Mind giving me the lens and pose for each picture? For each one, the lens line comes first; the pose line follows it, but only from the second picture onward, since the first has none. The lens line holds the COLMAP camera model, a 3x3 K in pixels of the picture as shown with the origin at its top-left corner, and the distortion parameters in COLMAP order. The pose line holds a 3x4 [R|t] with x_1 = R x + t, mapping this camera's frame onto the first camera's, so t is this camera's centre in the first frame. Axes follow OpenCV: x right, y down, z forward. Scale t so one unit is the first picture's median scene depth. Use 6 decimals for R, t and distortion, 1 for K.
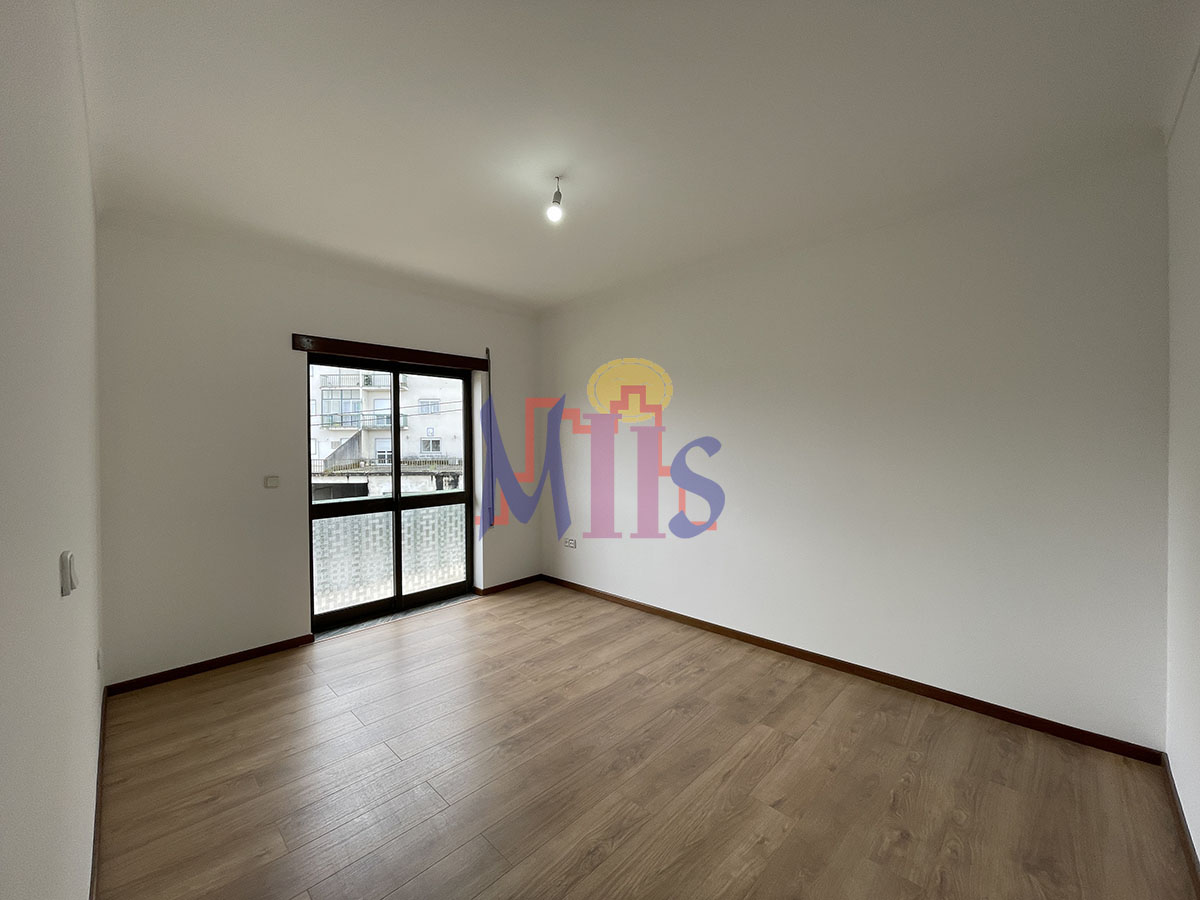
lens RADIAL K [[481.1, 0, 601.3], [0, 481.1, 444.9], [0, 0, 1]] dist [-0.002019, -0.000232]
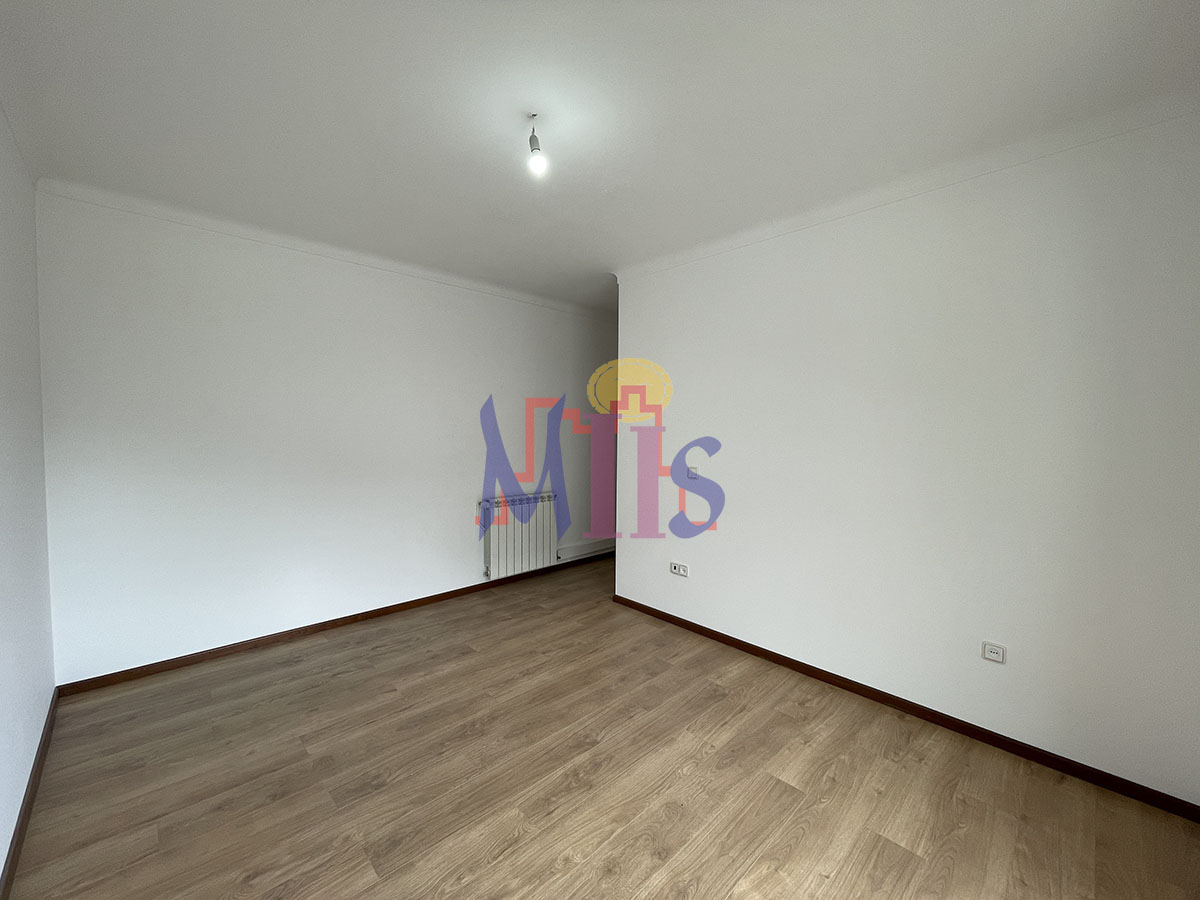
lens RADIAL K [[481.1, 0, 601.3], [0, 481.1, 444.9], [0, 0, 1]] dist [-0.002019, -0.000232]
pose [[-0.999517, -0.000638, 0.031081, -0.198413], [0.000655, 0.999136, 0.041554, -0.024179], [-0.031080, 0.041554, -0.998653, 1.573048]]
